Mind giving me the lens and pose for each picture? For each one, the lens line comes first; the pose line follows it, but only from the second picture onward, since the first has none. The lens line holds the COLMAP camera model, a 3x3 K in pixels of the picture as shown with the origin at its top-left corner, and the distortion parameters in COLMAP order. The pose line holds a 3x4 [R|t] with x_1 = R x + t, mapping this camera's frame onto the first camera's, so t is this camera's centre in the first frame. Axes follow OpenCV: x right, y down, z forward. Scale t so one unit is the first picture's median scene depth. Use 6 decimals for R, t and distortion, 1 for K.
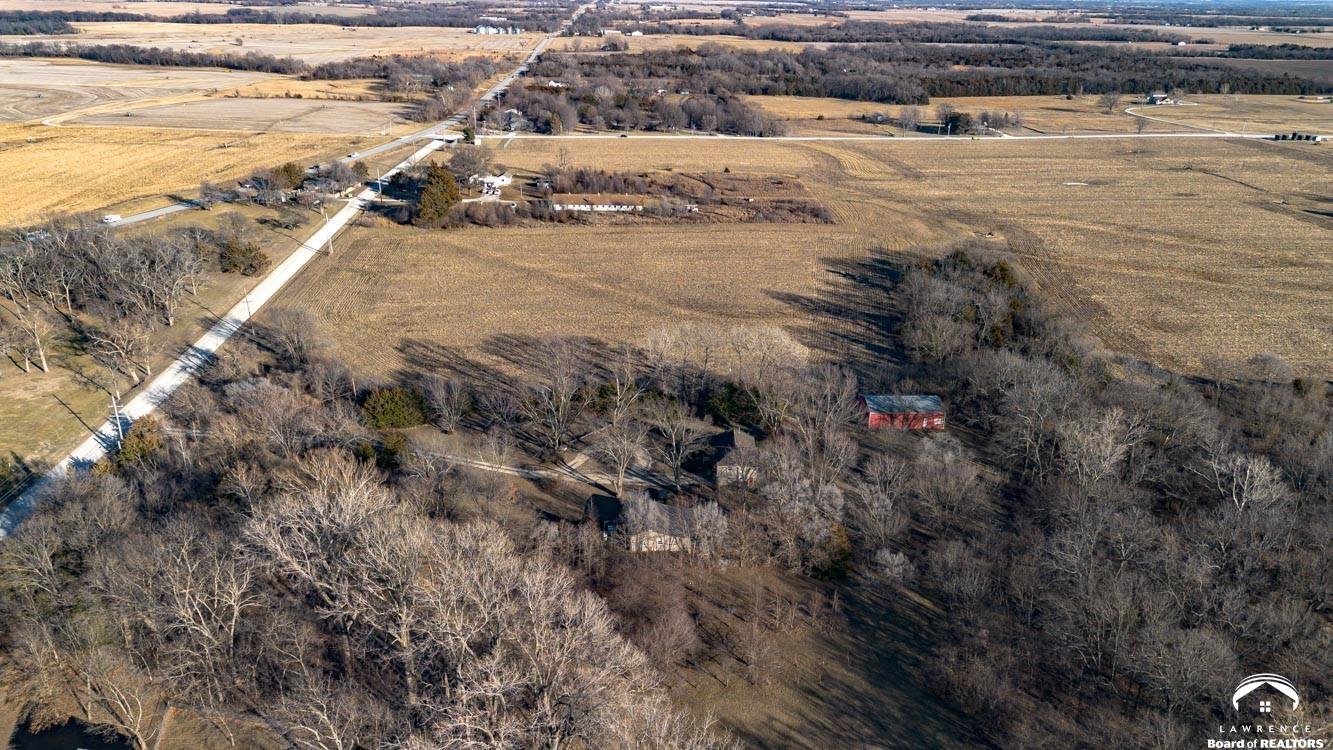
lens RADIAL K [[939.6, 0, 666.9], [0, 939.6, 378.2], [0, 0, 1]] dist [0.074379, -0.060402]
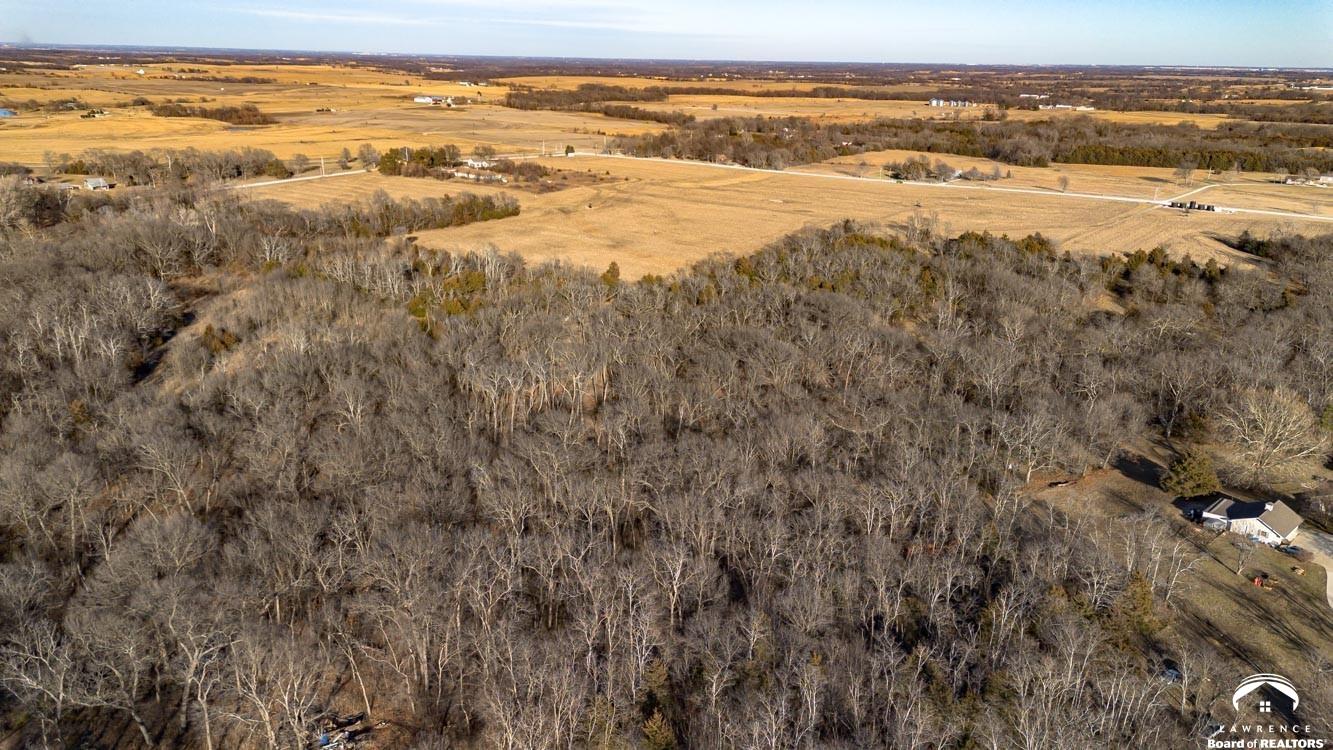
lens RADIAL K [[939.6, 0, 667.4], [0, 939.6, 366.4], [0, 0, 1]] dist [0.074379, -0.060402]
pose [[0.754113, 0.200181, -0.625493, 0.888111], [-0.255465, 0.966817, 0.001422, 0.041256], [0.605022, 0.158719, 0.780229, -0.056629]]
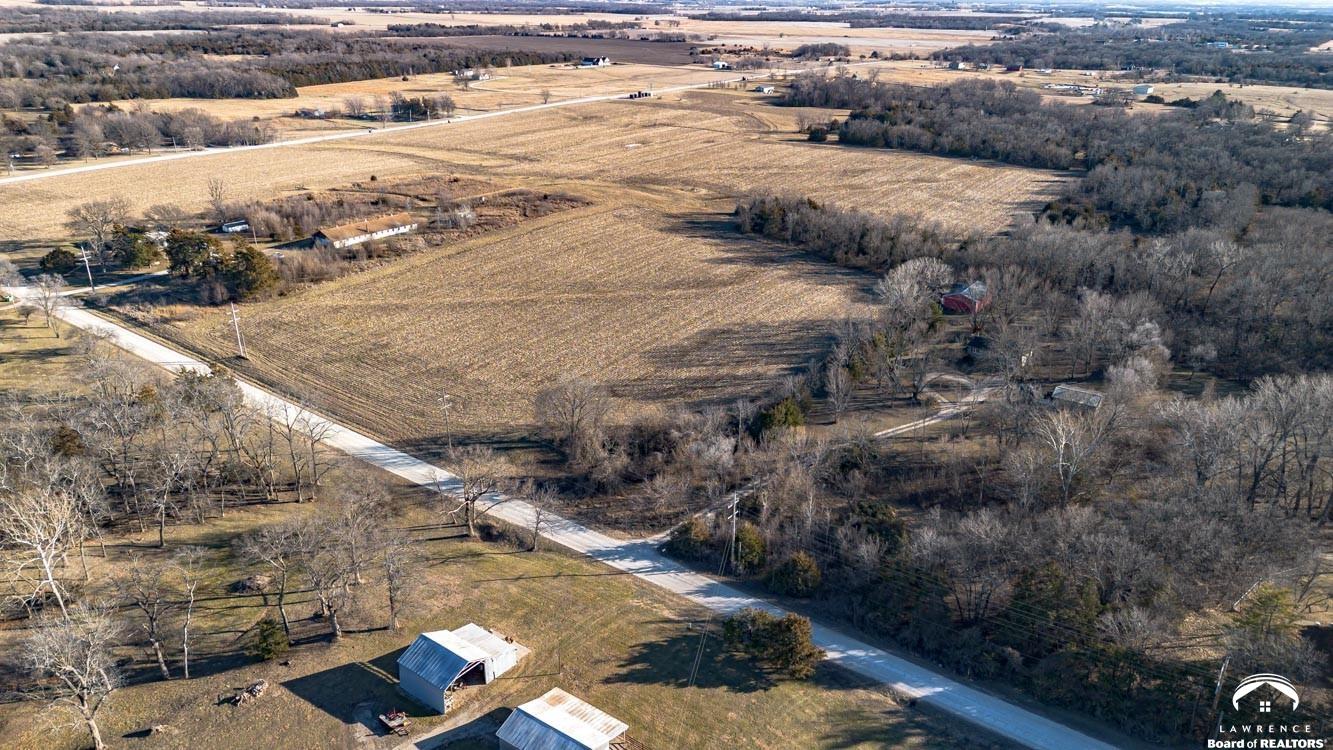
lens RADIAL K [[939.6, 0, 674.5], [0, 939.6, 375.9], [0, 0, 1]] dist [0.074379, -0.060402]
pose [[0.608682, -0.311925, 0.729527, -0.381547], [0.300772, 0.941564, 0.151636, -0.070967], [-0.734195, 0.127123, 0.666931, 0.150622]]
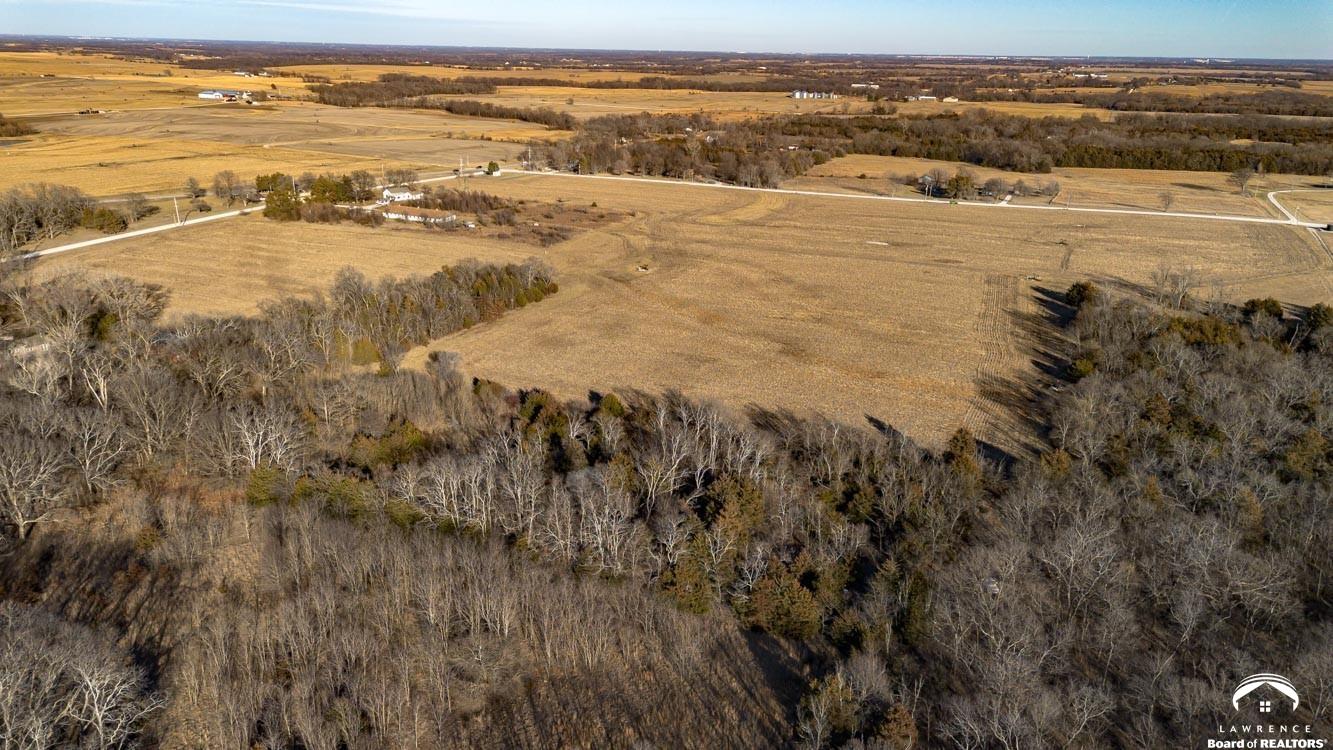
lens RADIAL K [[939.6, 0, 667.0], [0, 939.6, 378.3], [0, 0, 1]] dist [0.074379, -0.060402]
pose [[0.882864, 0.151873, -0.444394, 0.521307], [-0.180744, 0.983260, -0.023045, -0.005393], [0.433455, 0.100667, 0.895535, 0.042316]]
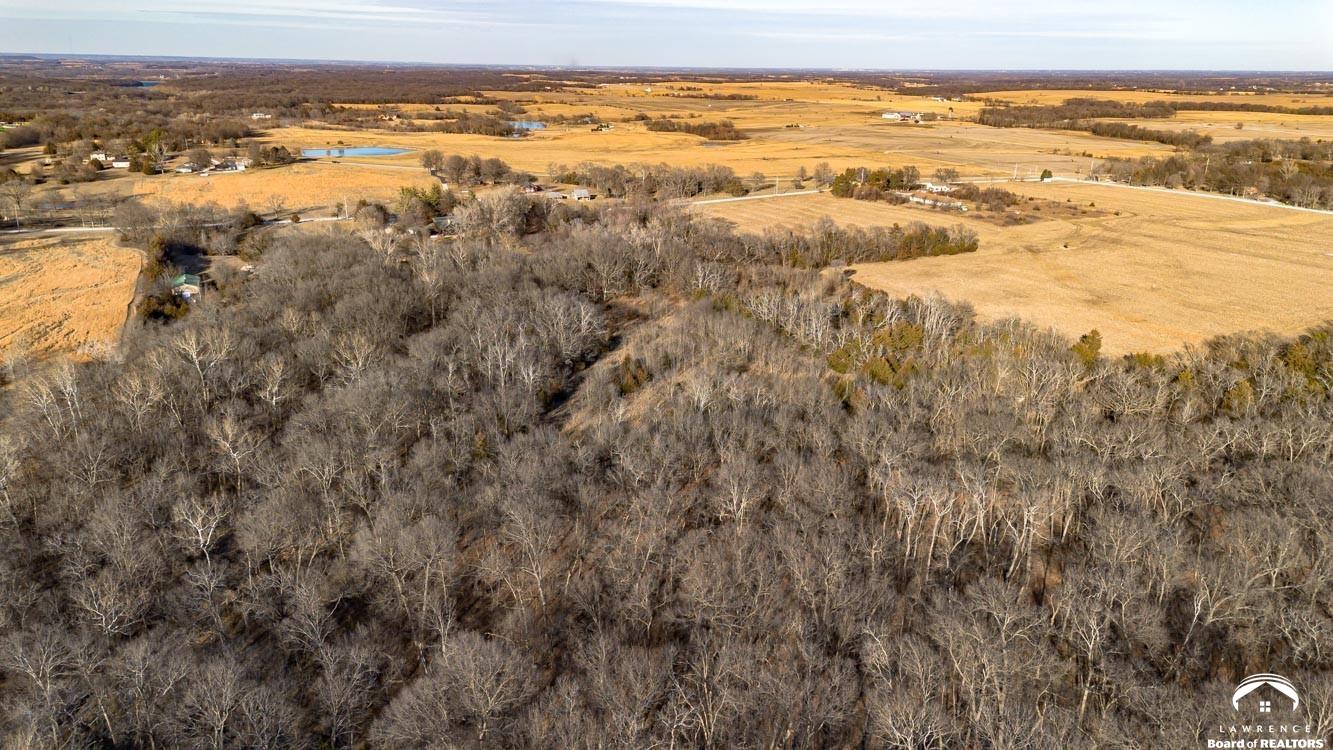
lens RADIAL K [[939.6, 0, 665.5], [0, 939.6, 370.7], [0, 0, 1]] dist [0.074379, -0.060402]
pose [[0.374186, 0.272995, -0.886261, 0.820794], [-0.359843, 0.923549, 0.132553, 0.019914], [0.854692, 0.269316, 0.443815, -0.008484]]
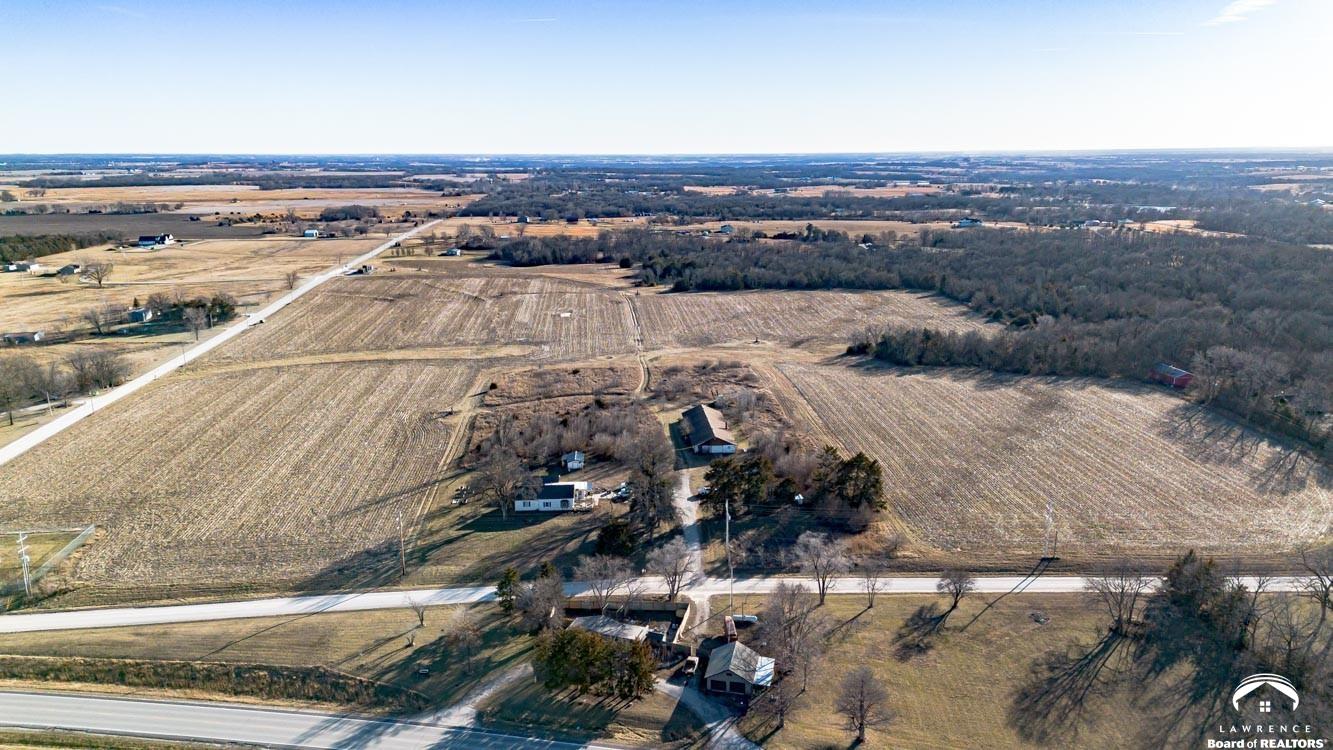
lens RADIAL K [[939.6, 0, 660.7], [0, 939.6, 399.0], [0, 0, 1]] dist [0.074379, -0.060402]
pose [[-0.047918, -0.274778, 0.960313, -0.531601], [0.385890, 0.881679, 0.271534, -0.287890], [-0.921299, 0.383587, 0.063786, 0.653984]]
